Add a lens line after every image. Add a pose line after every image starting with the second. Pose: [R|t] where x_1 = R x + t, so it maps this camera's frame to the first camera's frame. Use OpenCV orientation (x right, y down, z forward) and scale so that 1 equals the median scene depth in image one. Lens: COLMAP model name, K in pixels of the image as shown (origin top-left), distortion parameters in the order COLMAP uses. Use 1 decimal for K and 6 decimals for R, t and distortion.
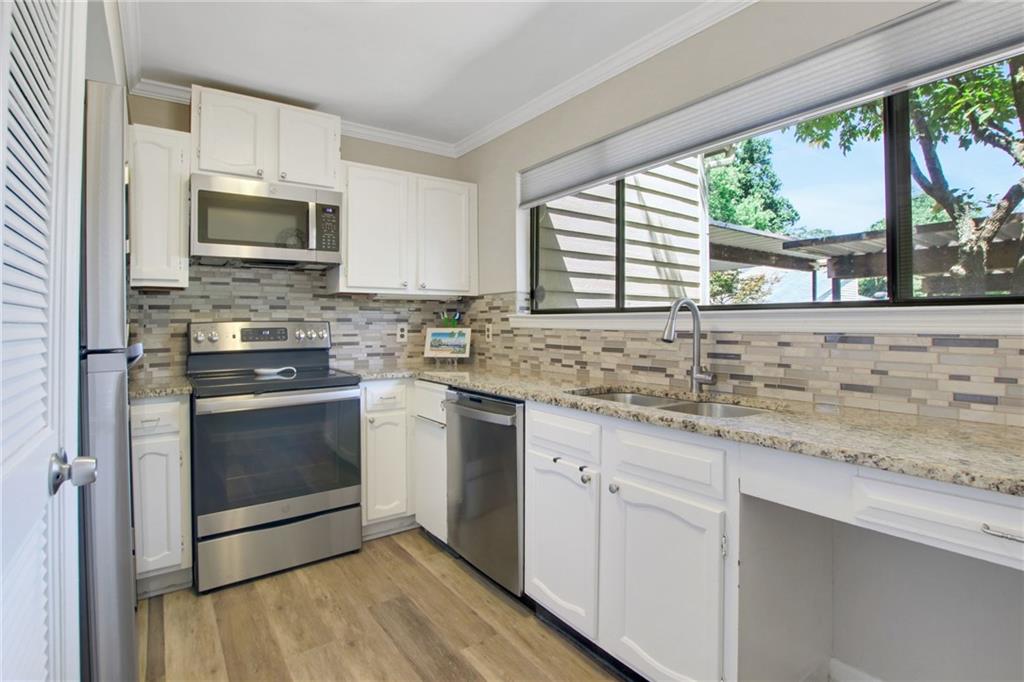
lens RADIAL K [[476.6, 0, 533.5], [0, 476.6, 326.8], [0, 0, 1]] dist [-0.027891, 0.003226]
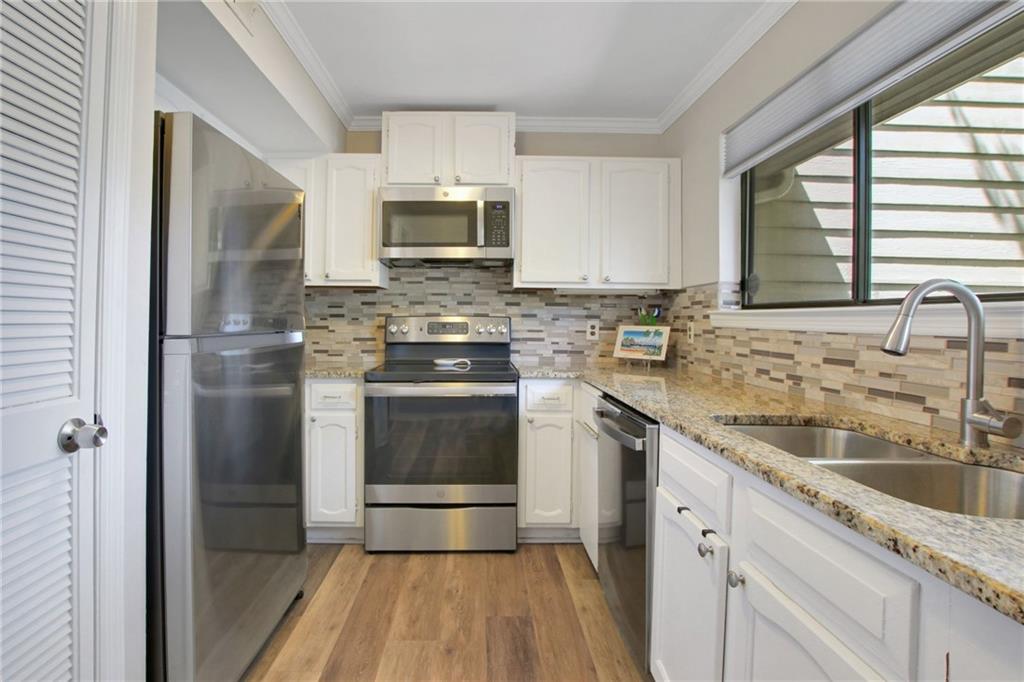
lens RADIAL K [[476.6, 0, 491.2], [0, 476.6, 321.1], [0, 0, 1]] dist [-0.027891, 0.003226]
pose [[0.814534, 0.013078, -0.579968, 0.154427], [-0.017219, 0.999850, -0.001637, -0.000045], [0.579860, 0.011319, 0.814638, 0.170611]]
